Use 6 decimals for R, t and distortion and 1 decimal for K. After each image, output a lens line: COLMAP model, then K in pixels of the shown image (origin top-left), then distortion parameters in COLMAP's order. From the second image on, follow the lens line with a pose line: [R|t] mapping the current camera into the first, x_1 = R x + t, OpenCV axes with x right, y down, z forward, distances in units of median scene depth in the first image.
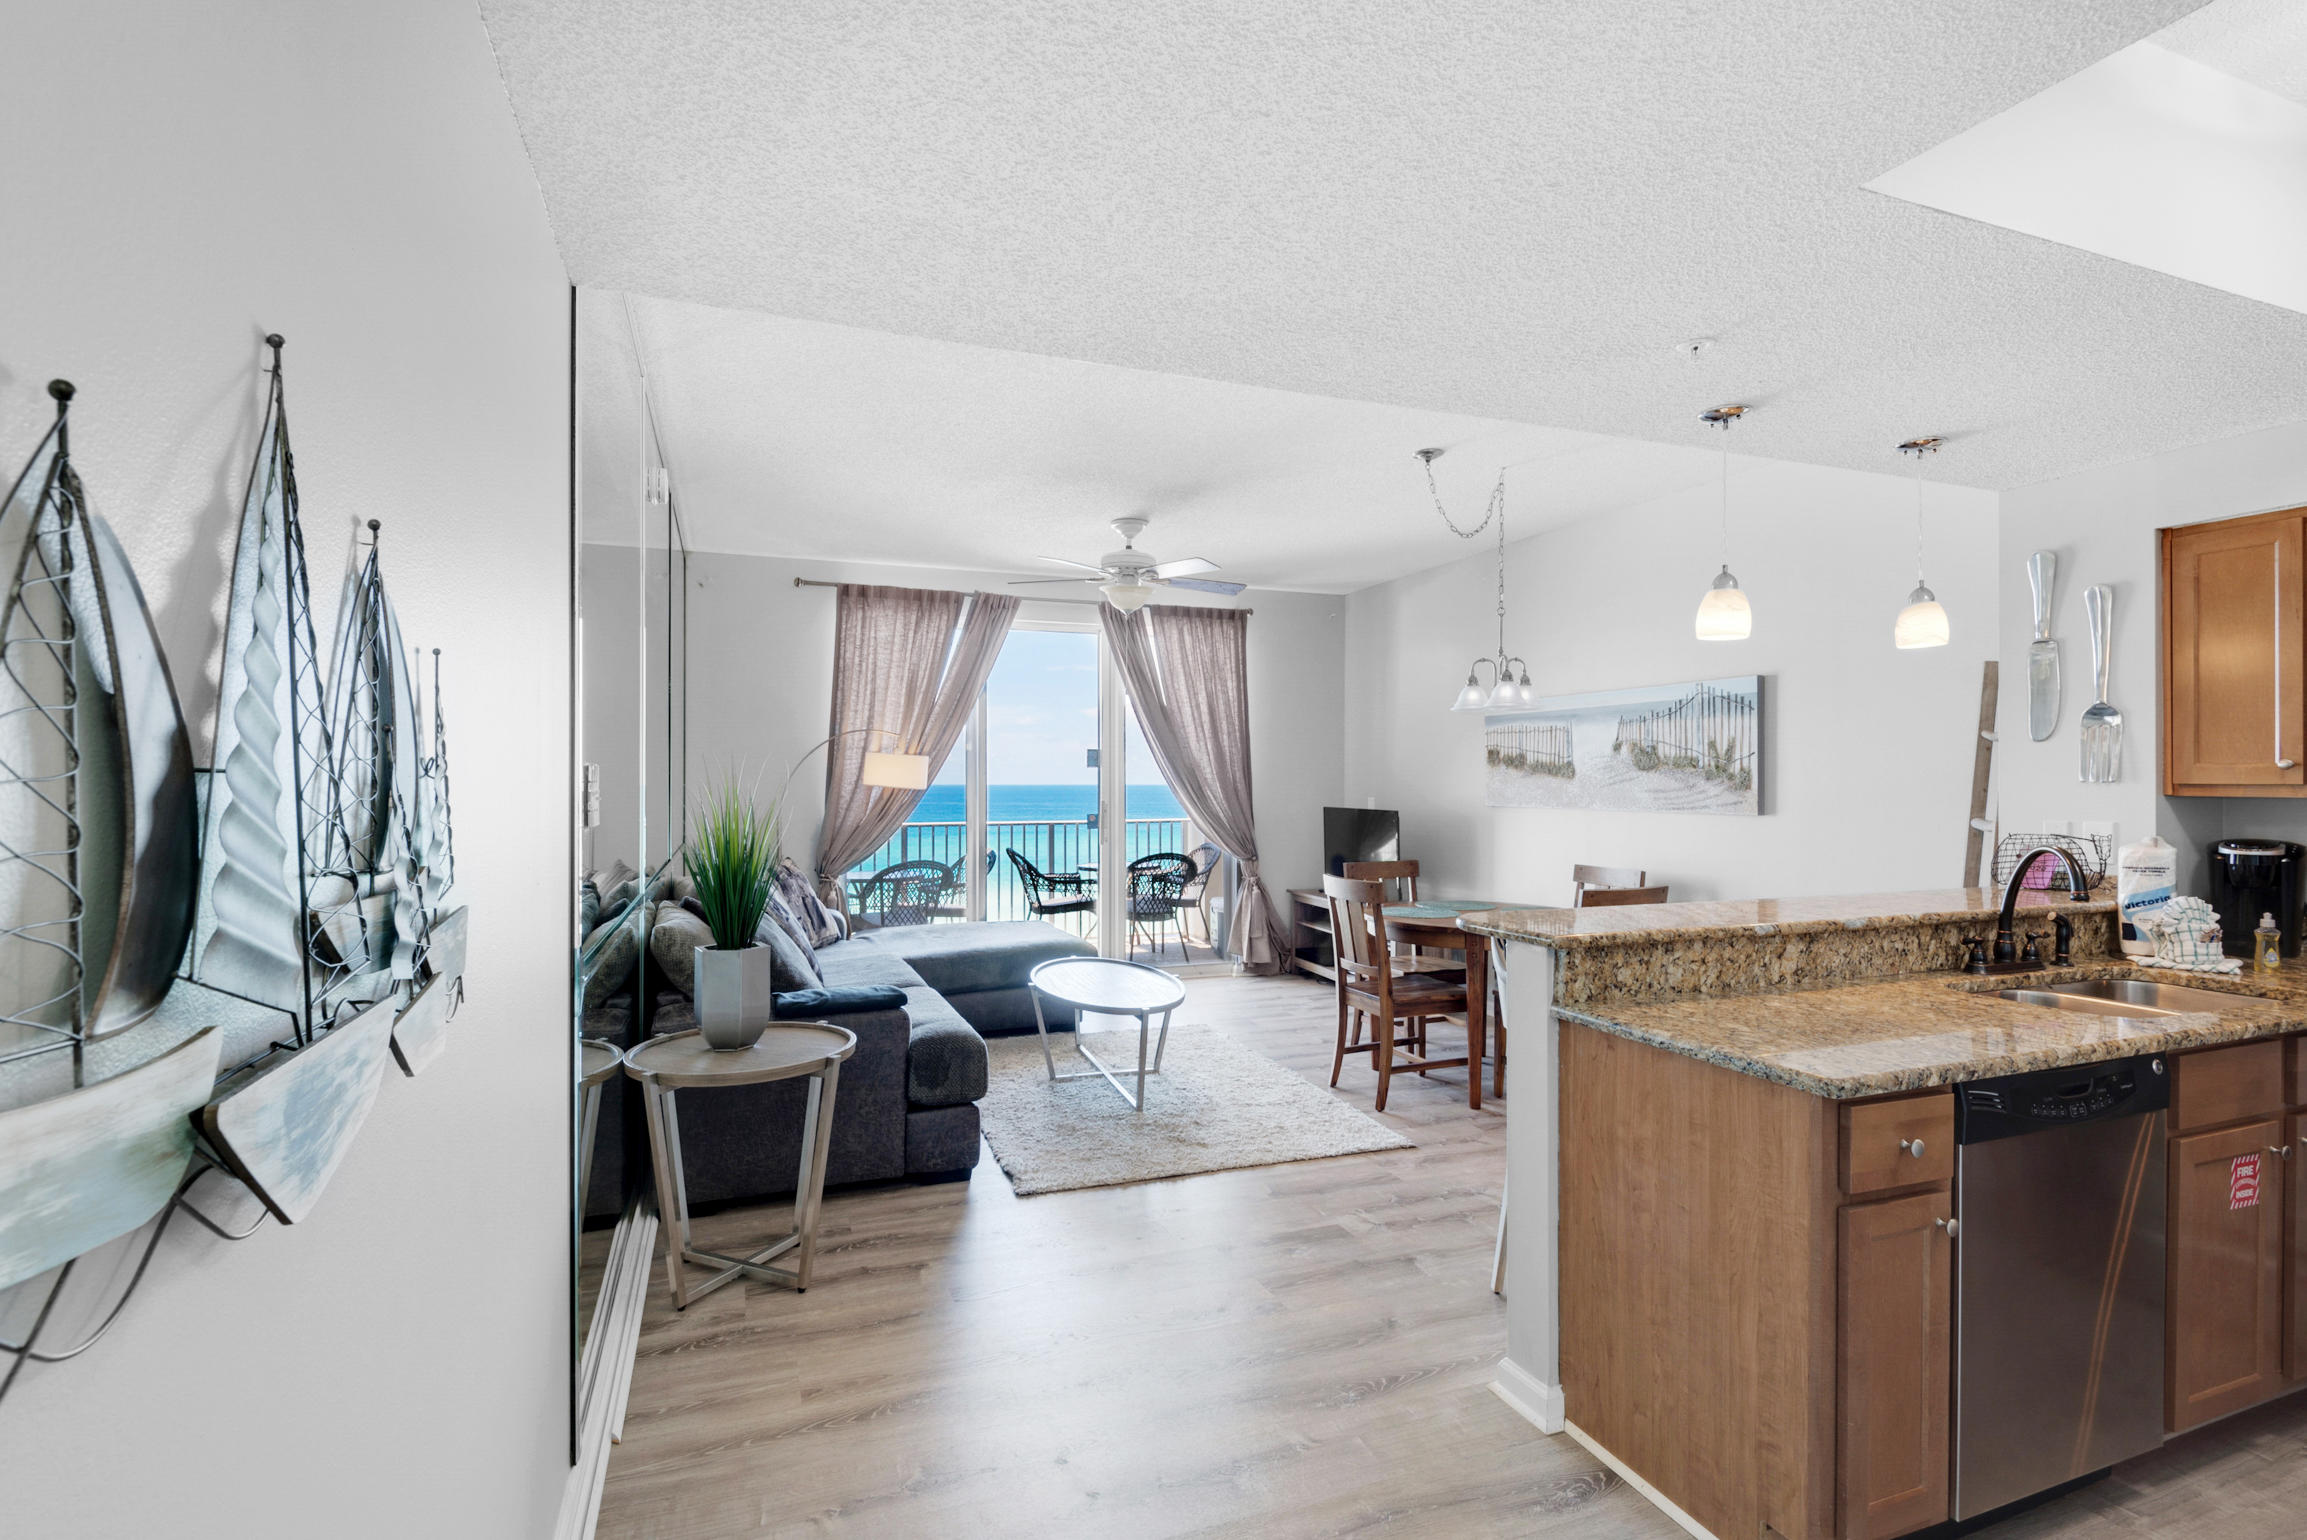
lens RADIAL K [[1125.3, 0, 1197.6], [0, 1125.3, 772.7], [0, 0, 1]] dist [0.023431, -0.000105]
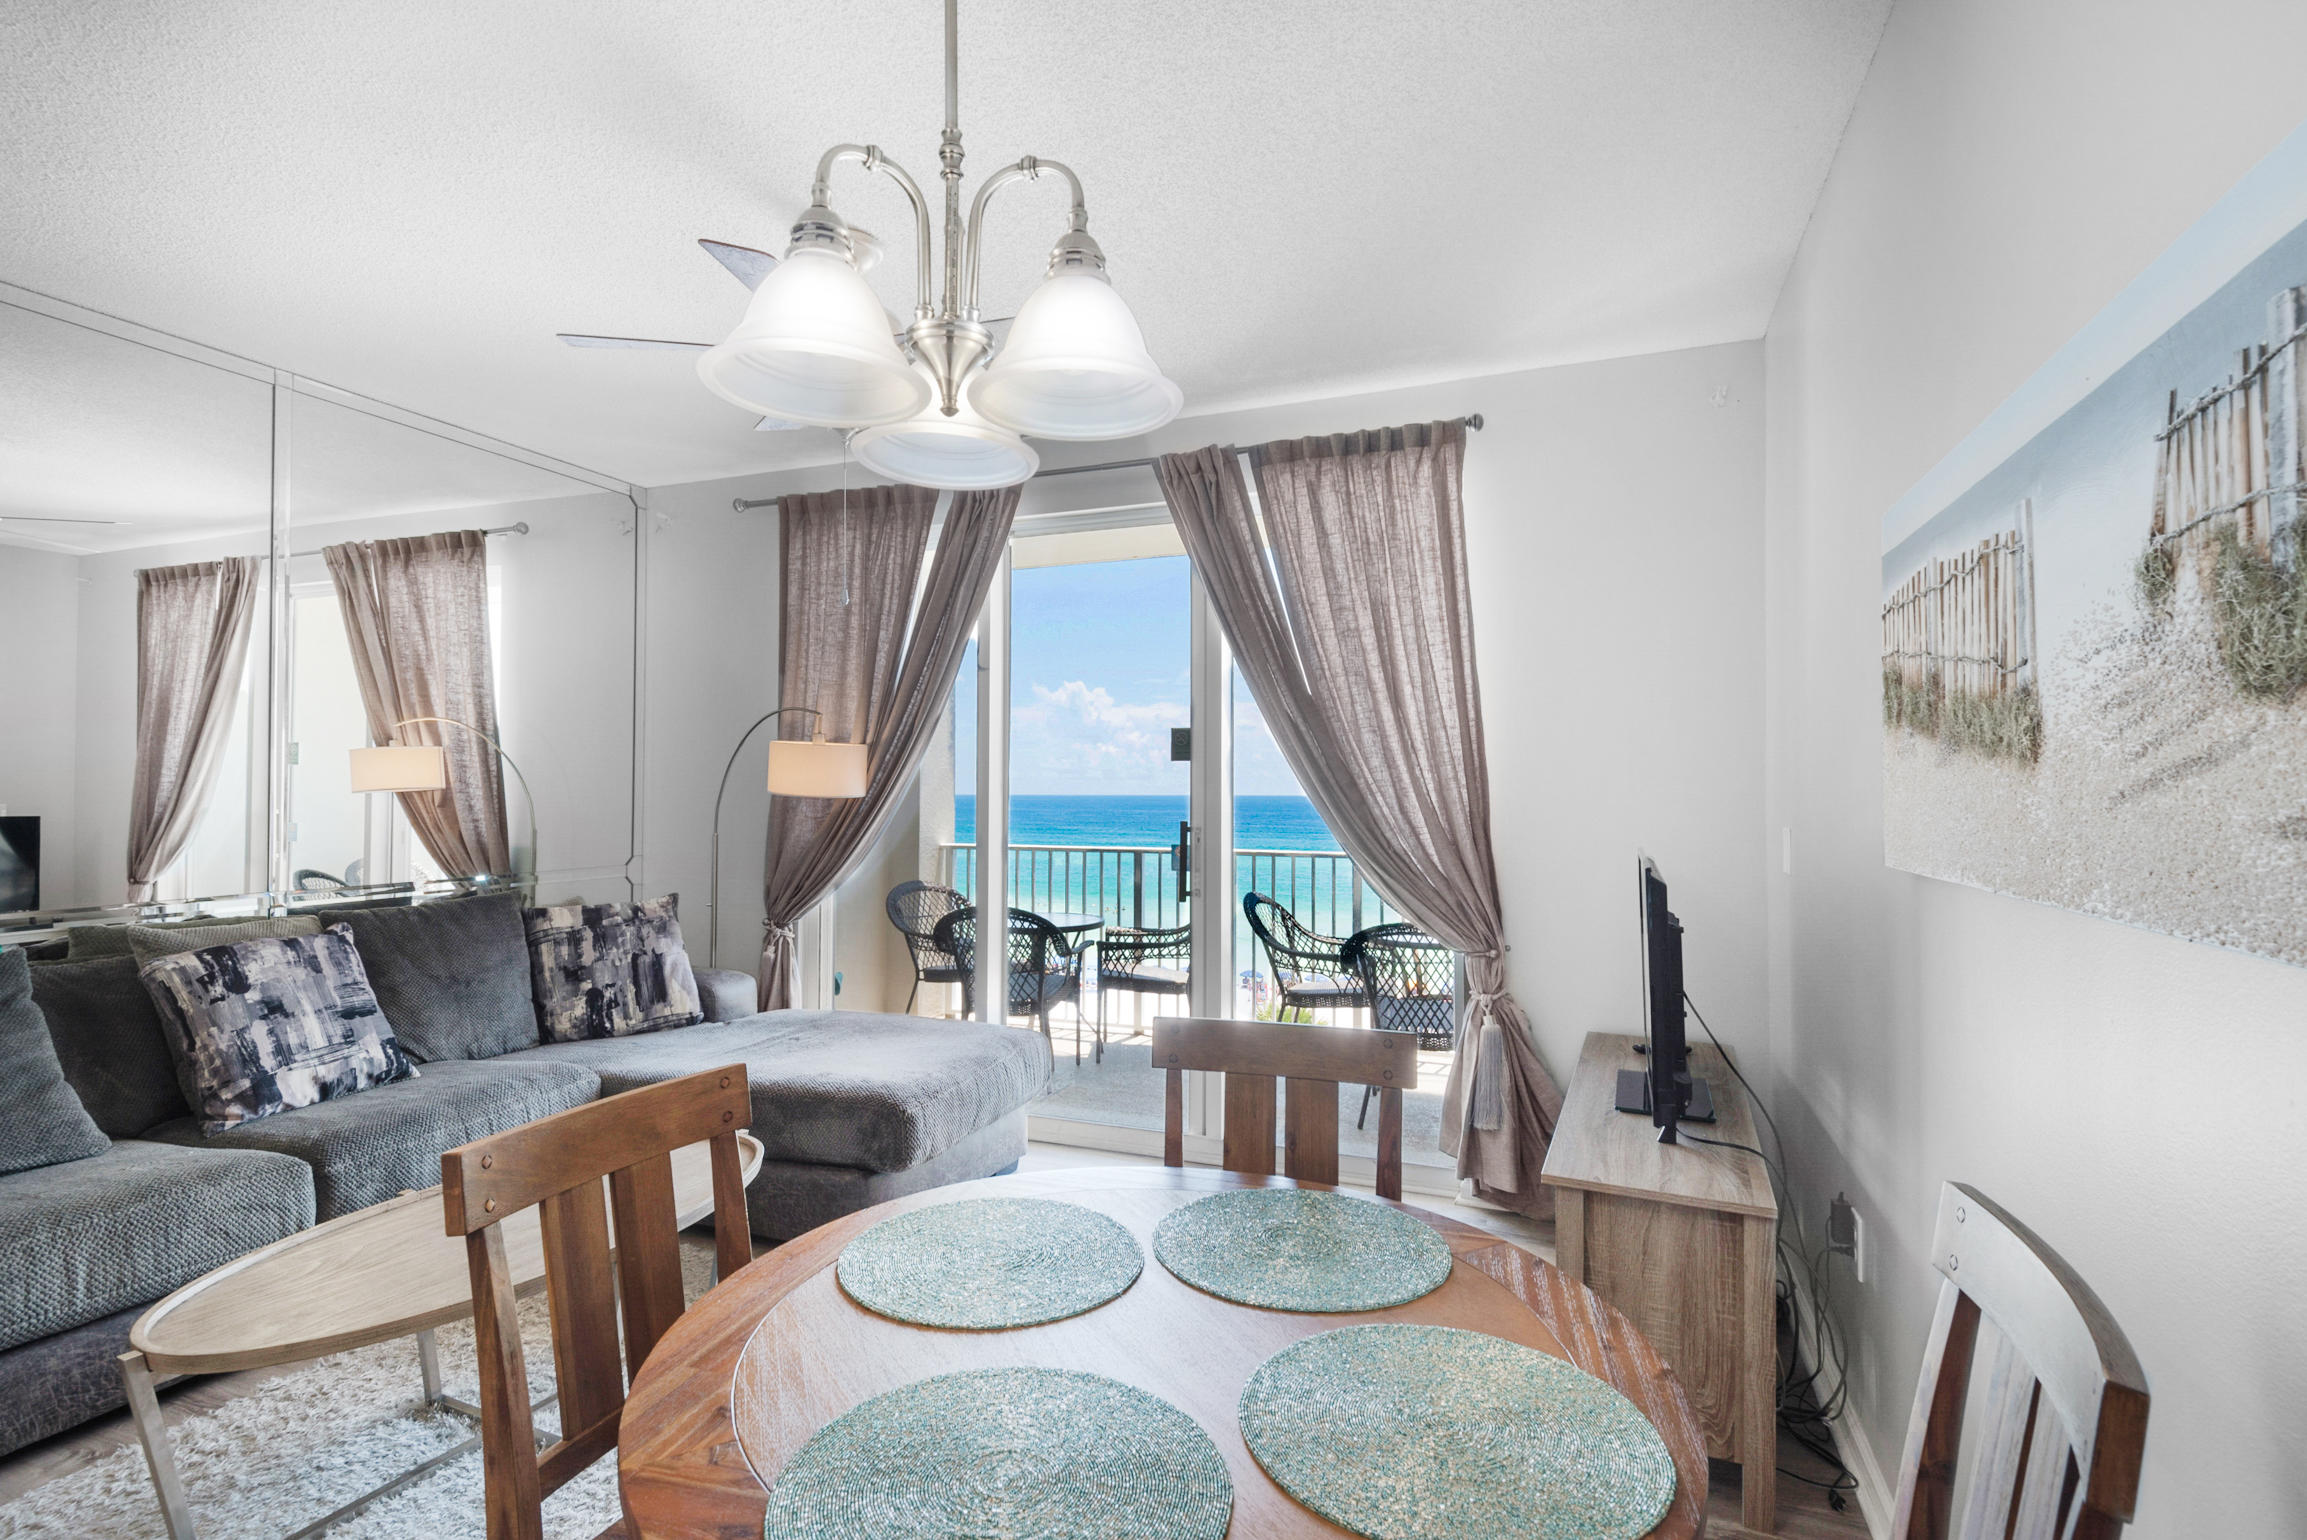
lens RADIAL K [[1170.7, 0, 1093.8], [0, 1170.7, 769.5], [0, 0, 1]] dist [0.031422, -0.020204]
pose [[0.705677, -0.011106, -0.708447, 0.322369], [0.001616, 0.999900, -0.014065, 0.007944], [0.708532, 0.008780, 0.705624, 0.633052]]
